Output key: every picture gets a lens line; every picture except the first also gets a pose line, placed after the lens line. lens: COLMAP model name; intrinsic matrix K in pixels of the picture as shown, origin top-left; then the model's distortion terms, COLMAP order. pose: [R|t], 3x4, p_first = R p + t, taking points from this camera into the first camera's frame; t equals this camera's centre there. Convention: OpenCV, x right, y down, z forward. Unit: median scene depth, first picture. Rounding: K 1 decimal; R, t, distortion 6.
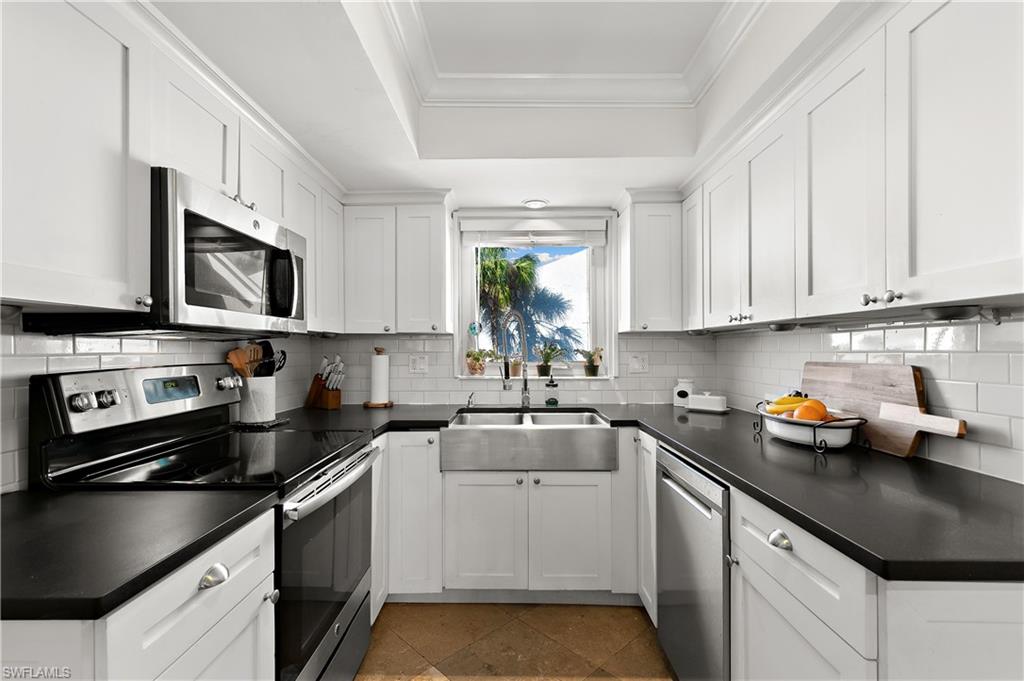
lens RADIAL K [[466.5, 0, 508.9], [0, 466.5, 348.9], [0, 0, 1]] dist [-0.001109, -0.000178]
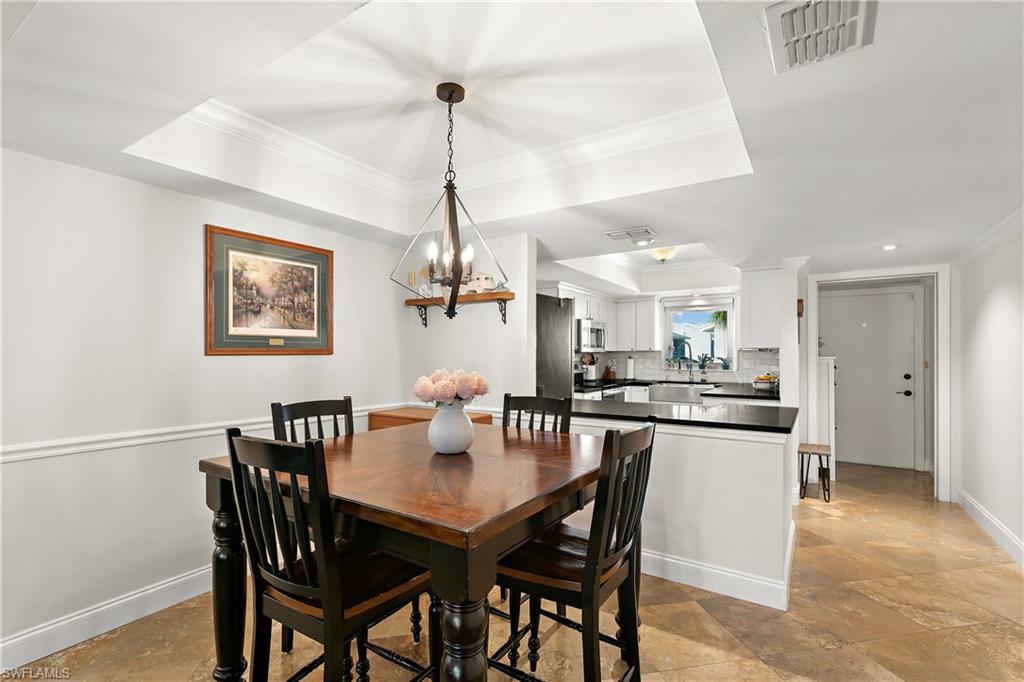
lens RADIAL K [[466.5, 0, 511.4], [0, 466.5, 354.8], [0, 0, 1]] dist [-0.001109, -0.000178]
pose [[0.847334, 0.004830, -0.531039, 0.538277], [-0.004018, 0.999988, 0.002685, -0.015292], [0.531046, -0.000142, 0.847343, -1.530944]]
